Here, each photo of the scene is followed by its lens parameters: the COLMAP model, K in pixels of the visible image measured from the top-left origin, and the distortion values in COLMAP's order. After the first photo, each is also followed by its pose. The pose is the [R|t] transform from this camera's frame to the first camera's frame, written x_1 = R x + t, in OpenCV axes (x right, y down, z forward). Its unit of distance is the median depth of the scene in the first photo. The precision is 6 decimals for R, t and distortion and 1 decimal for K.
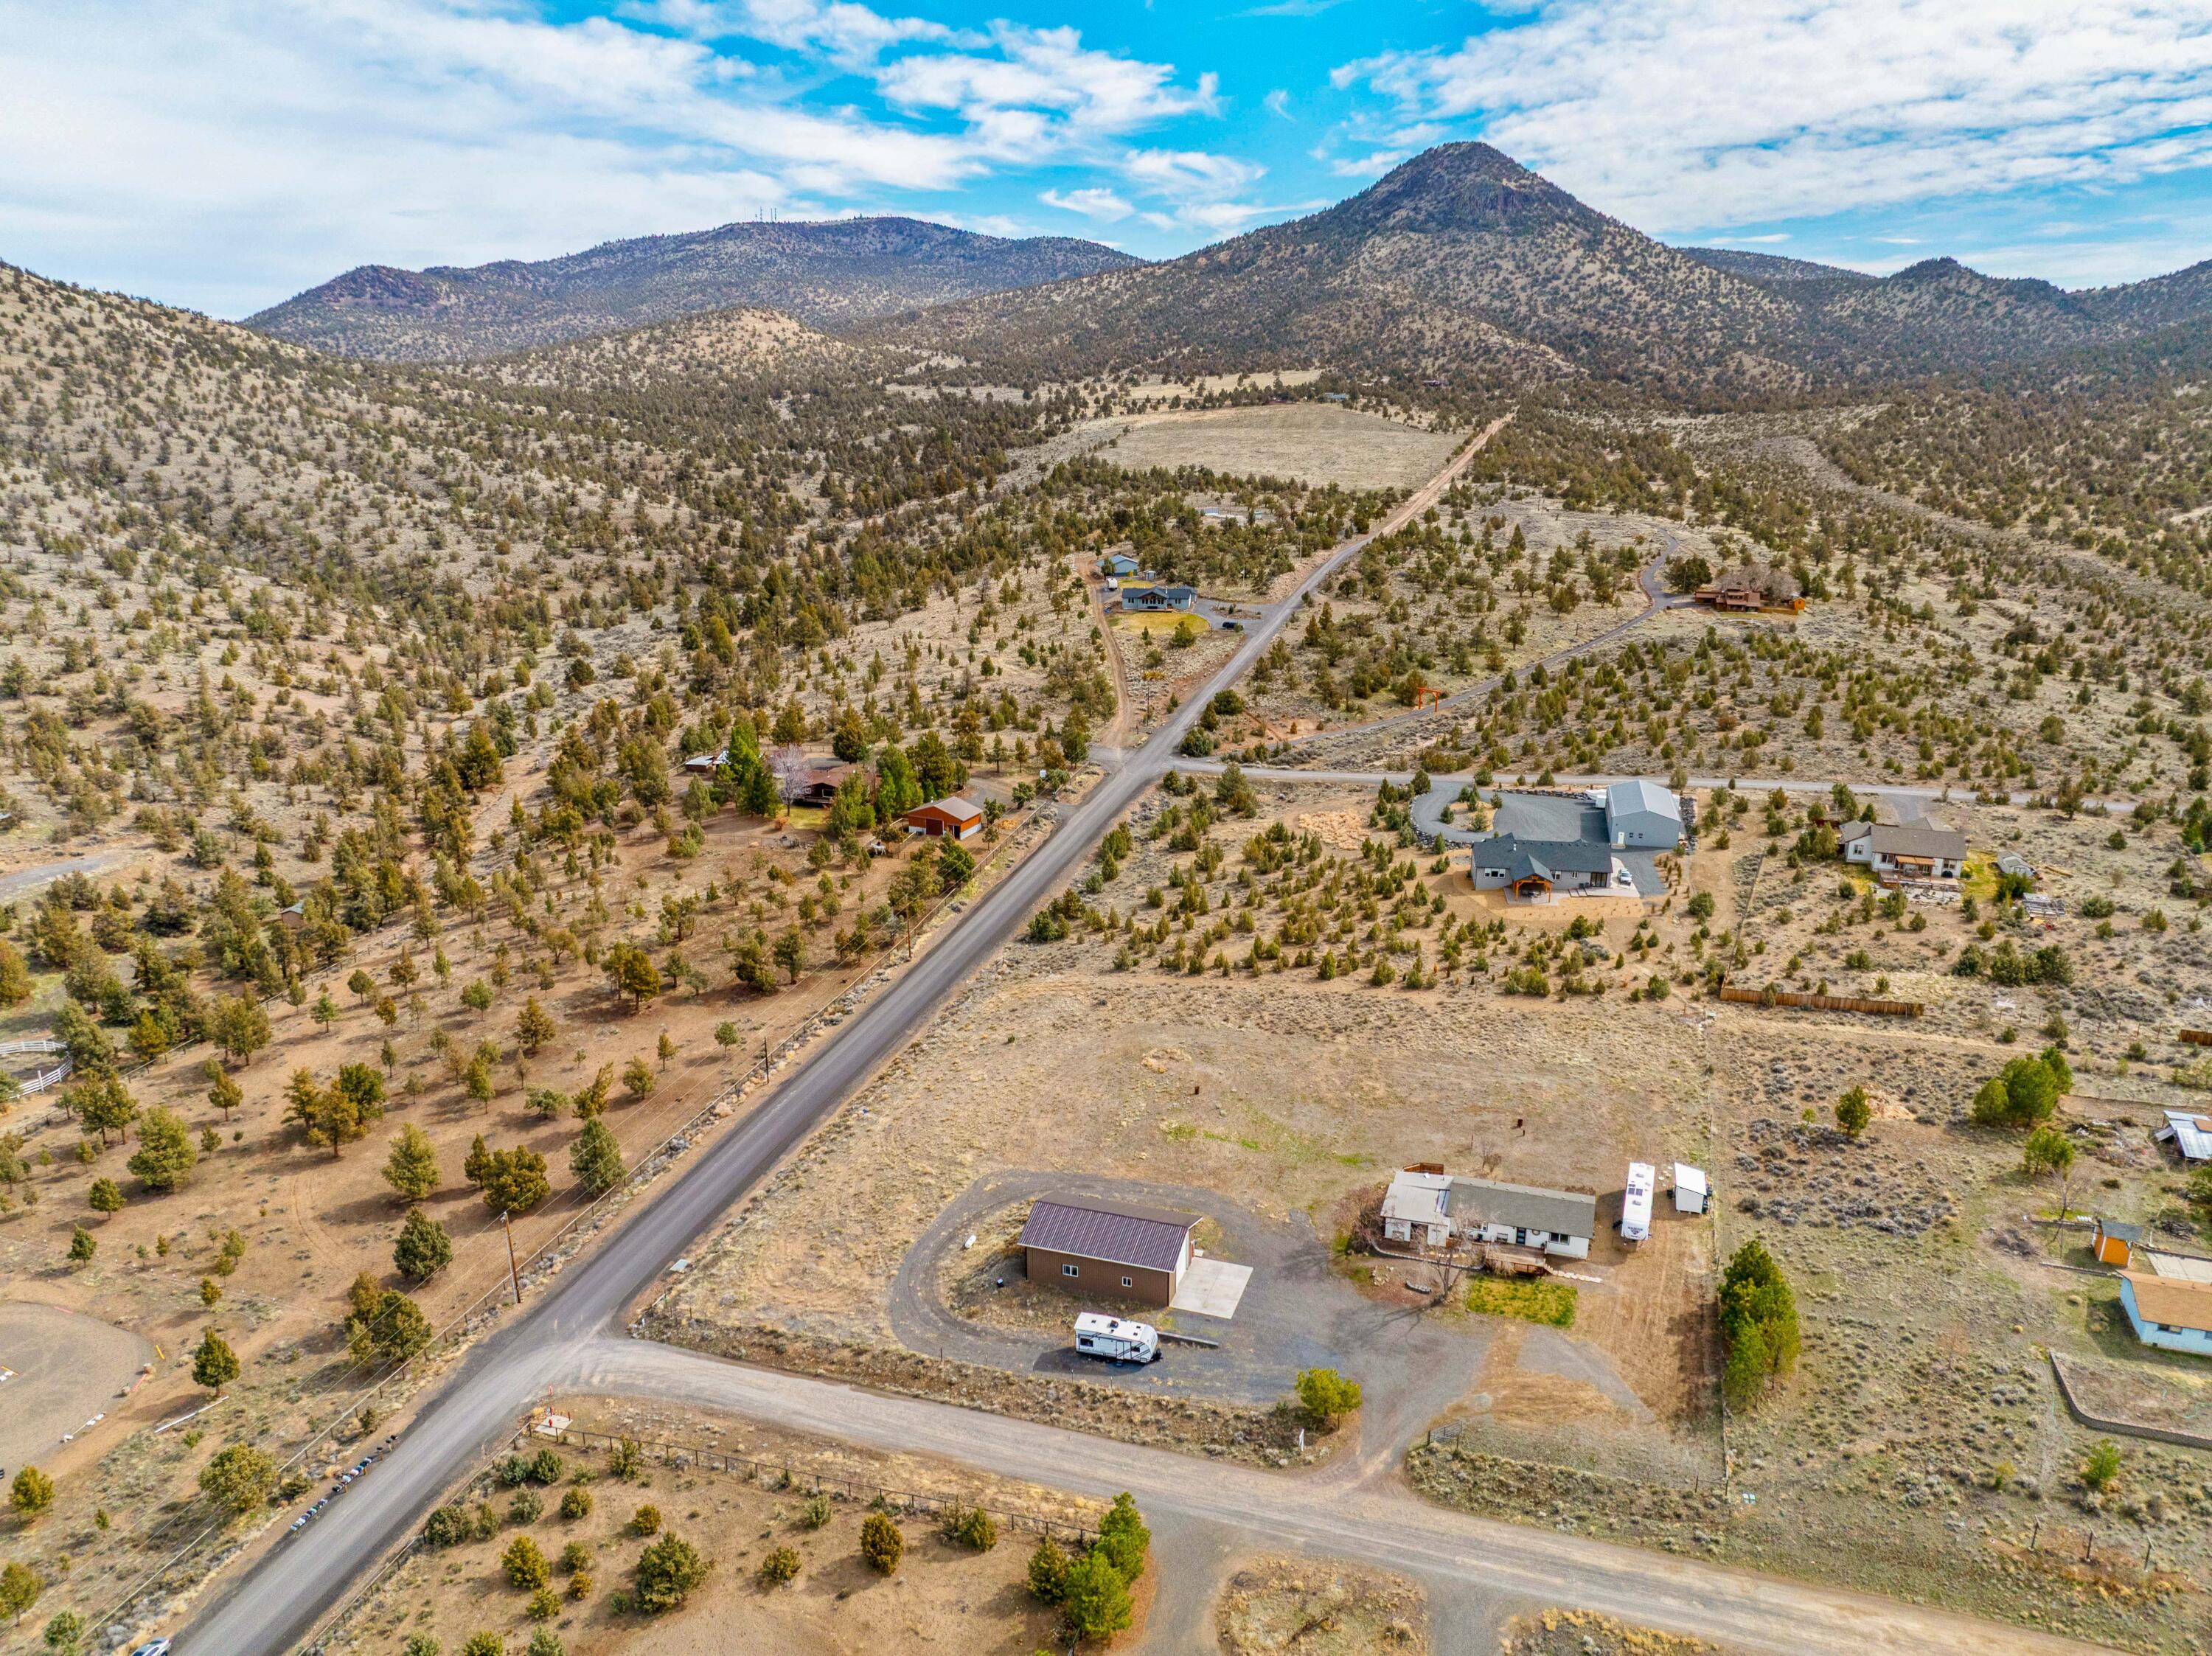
lens RADIAL K [[1572.3, 0, 1106.0], [0, 1572.3, 828.0], [0, 0, 1]] dist [-0.065384, 0.040359]
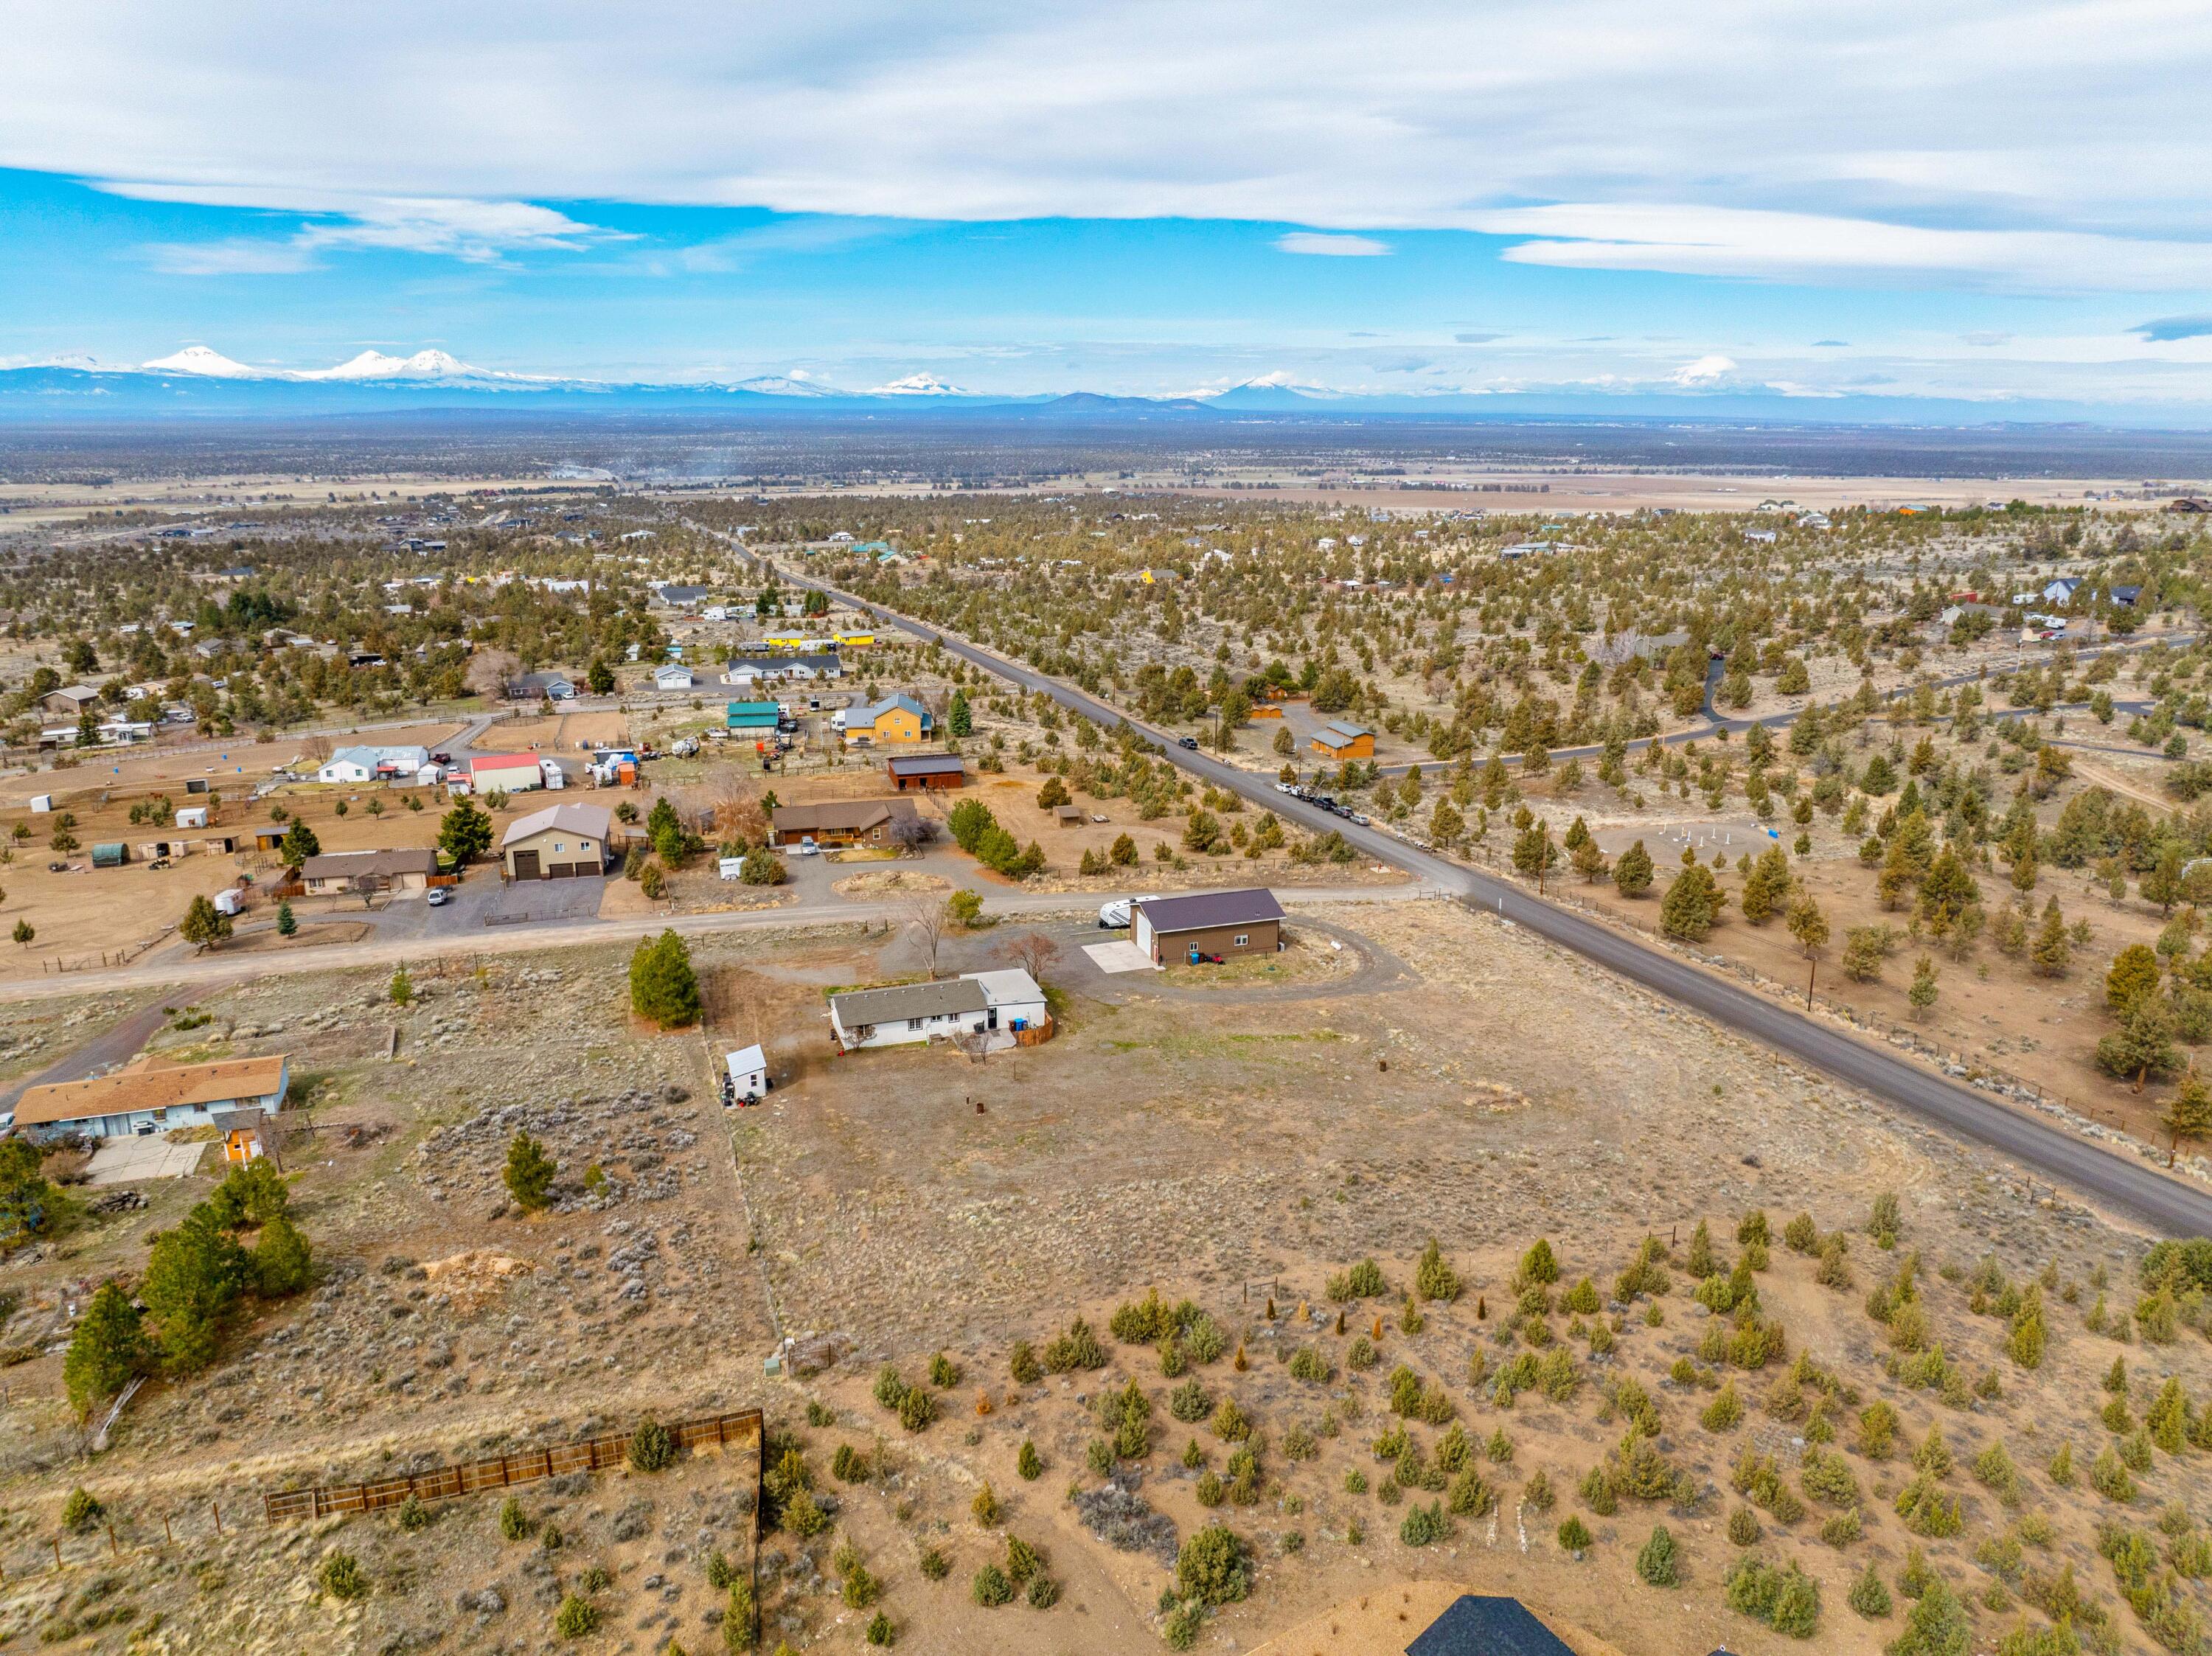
lens RADIAL K [[1555.2, 0, 1106.0], [0, 1555.2, 828.0], [0, 0, 1]] dist [-0.029781, -0.007159]
pose [[-0.793296, 0.165859, -0.585809, 0.456787], [-0.166308, 0.866555, 0.470557, -0.205374], [0.585682, 0.470716, -0.659851, 1.060726]]
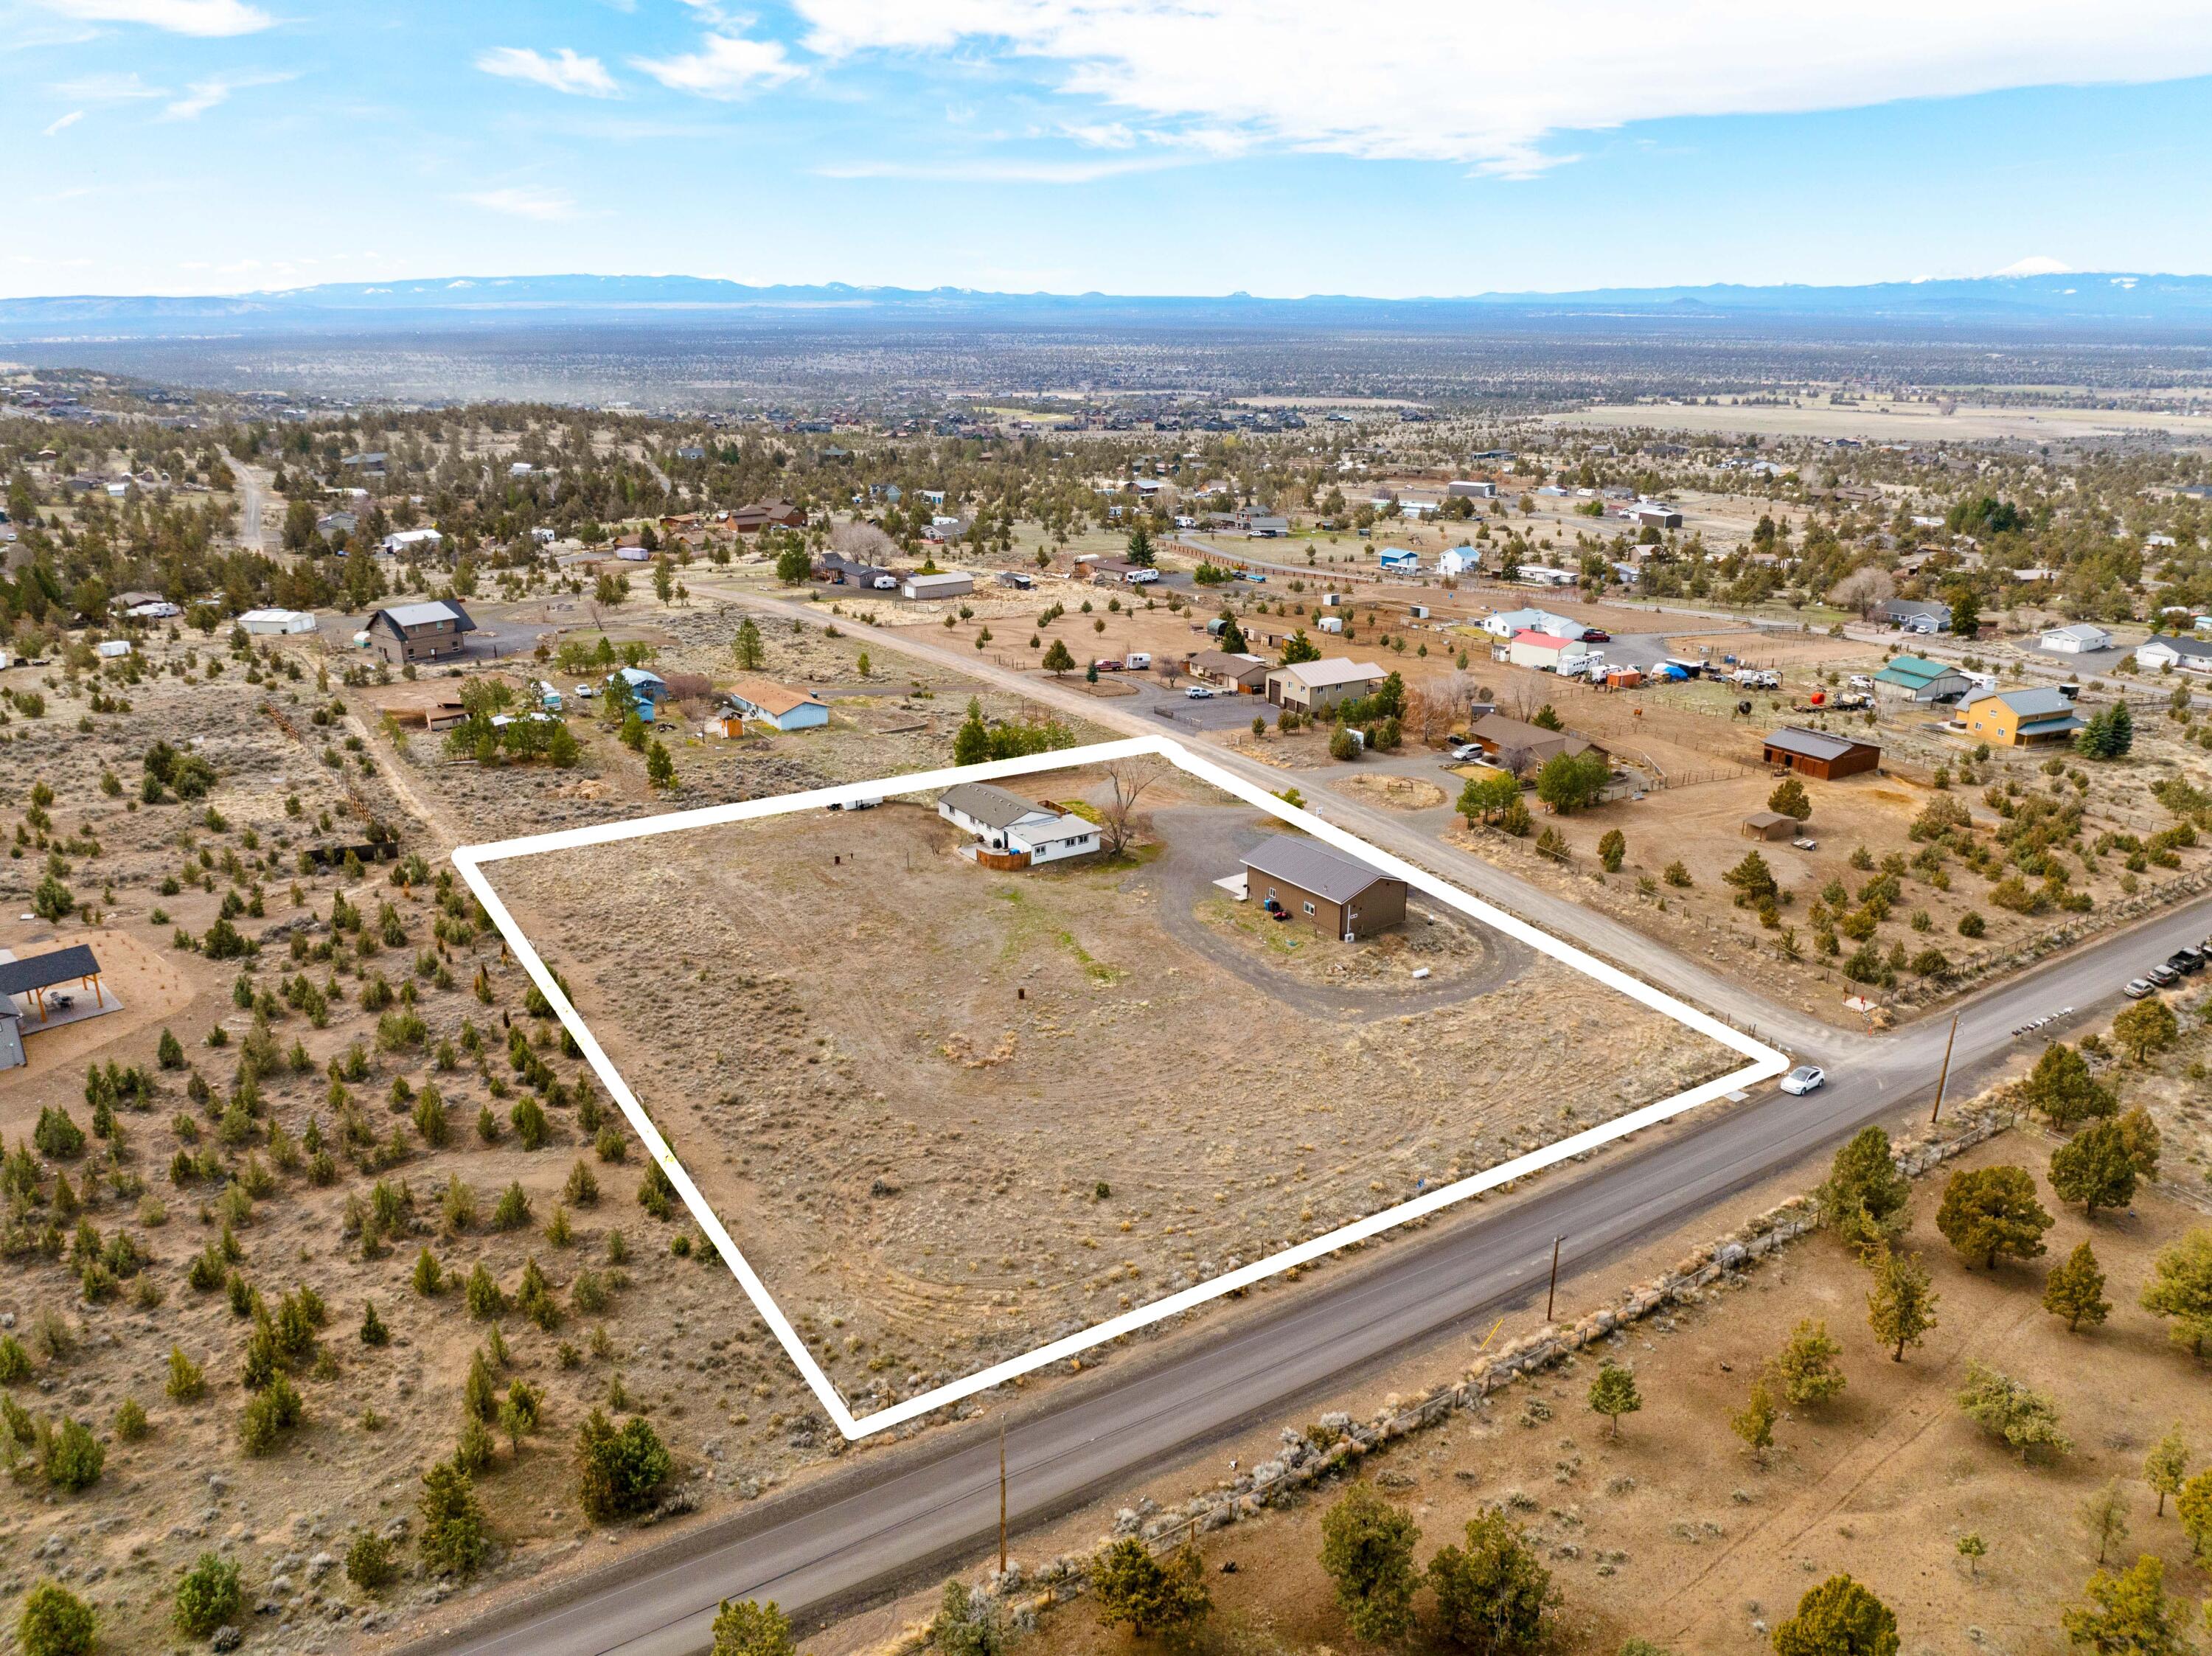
lens RADIAL K [[1555.2, 0, 1106.0], [0, 1555.2, 828.0], [0, 0, 1]] dist [-0.029781, -0.007159]
pose [[-0.803697, -0.182969, 0.566210, -0.297318], [0.173377, 0.838257, 0.516977, -0.214901], [-0.569220, 0.513661, -0.641982, 1.100028]]
